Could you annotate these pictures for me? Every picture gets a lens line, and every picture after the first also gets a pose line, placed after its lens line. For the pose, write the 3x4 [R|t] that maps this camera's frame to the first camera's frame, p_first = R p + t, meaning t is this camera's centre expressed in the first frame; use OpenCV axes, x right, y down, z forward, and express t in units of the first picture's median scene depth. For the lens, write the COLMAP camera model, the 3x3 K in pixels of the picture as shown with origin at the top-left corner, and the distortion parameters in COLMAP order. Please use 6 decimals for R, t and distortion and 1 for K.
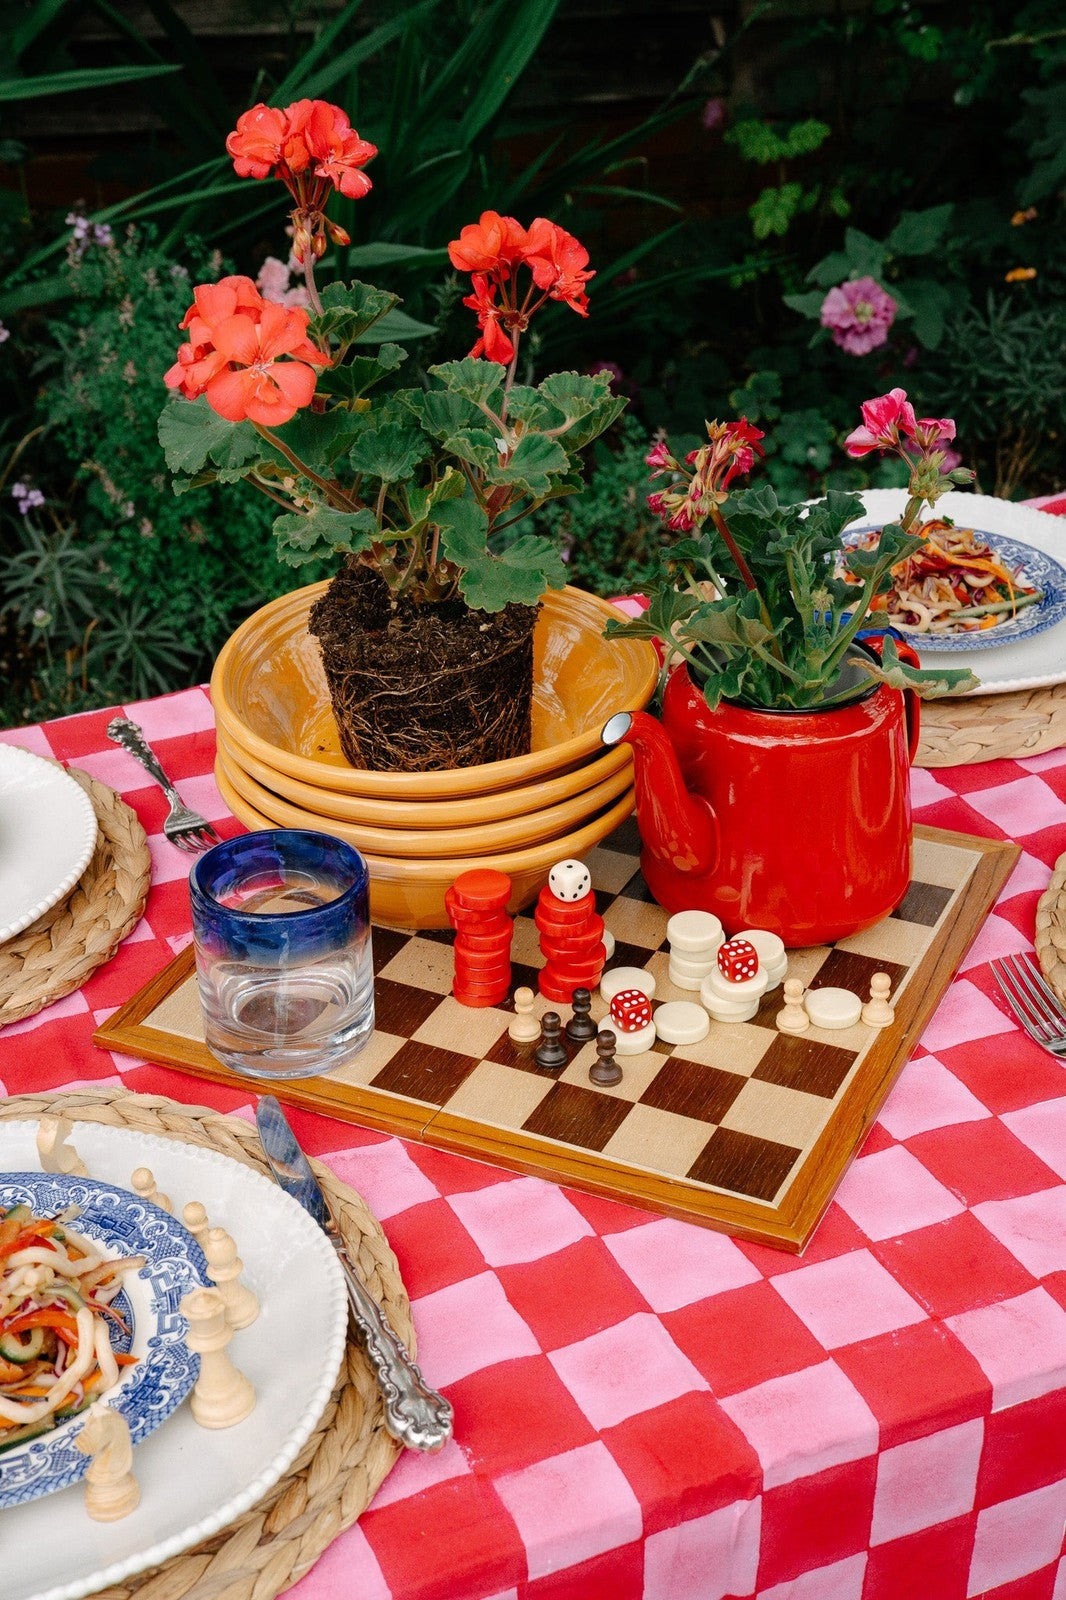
lens RADIAL K [[2190.1, 0, 533.0], [0, 2190.1, 800.0], [0, 0, 1]] dist [0.094761, 0.039884]
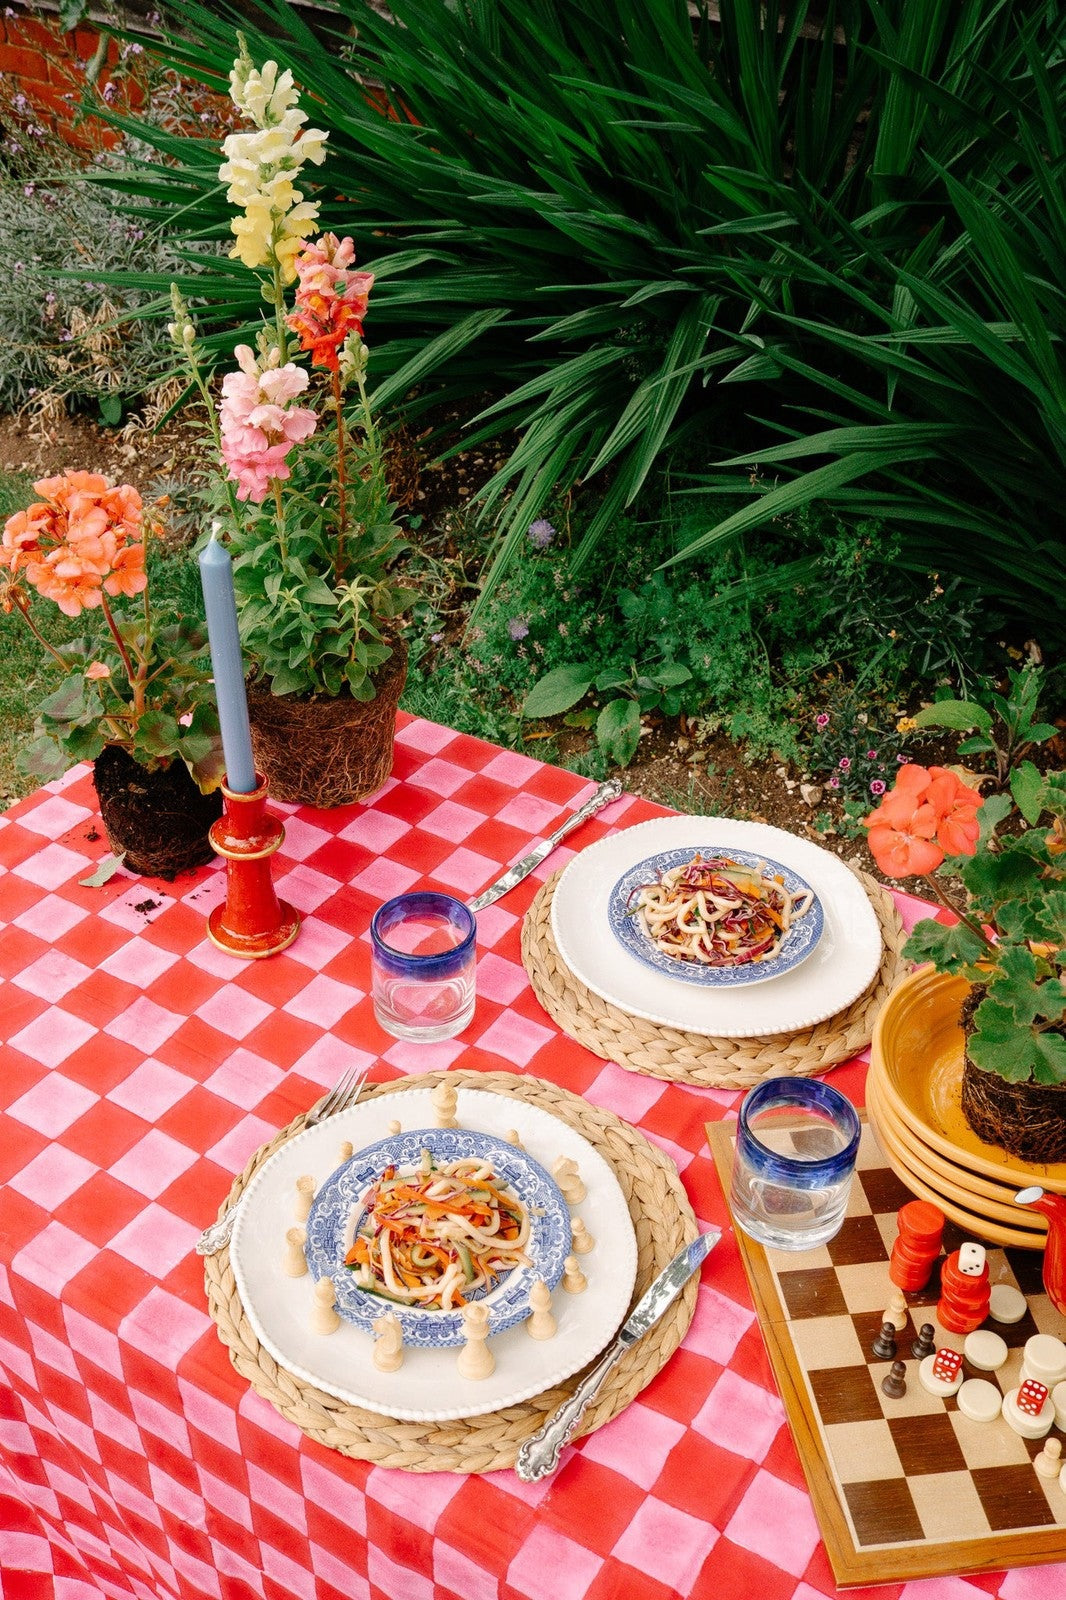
lens RADIAL K [[1699.1, 0, 539.7], [0, 1699.1, 820.5], [0, 0, 1]] dist [0.008809, 0.027961]
pose [[0.547533, 0.514882, -0.659624, 0.411404], [-0.425528, 0.850074, 0.310324, -0.392167], [0.720510, 0.110776, 0.684540, 0.072839]]
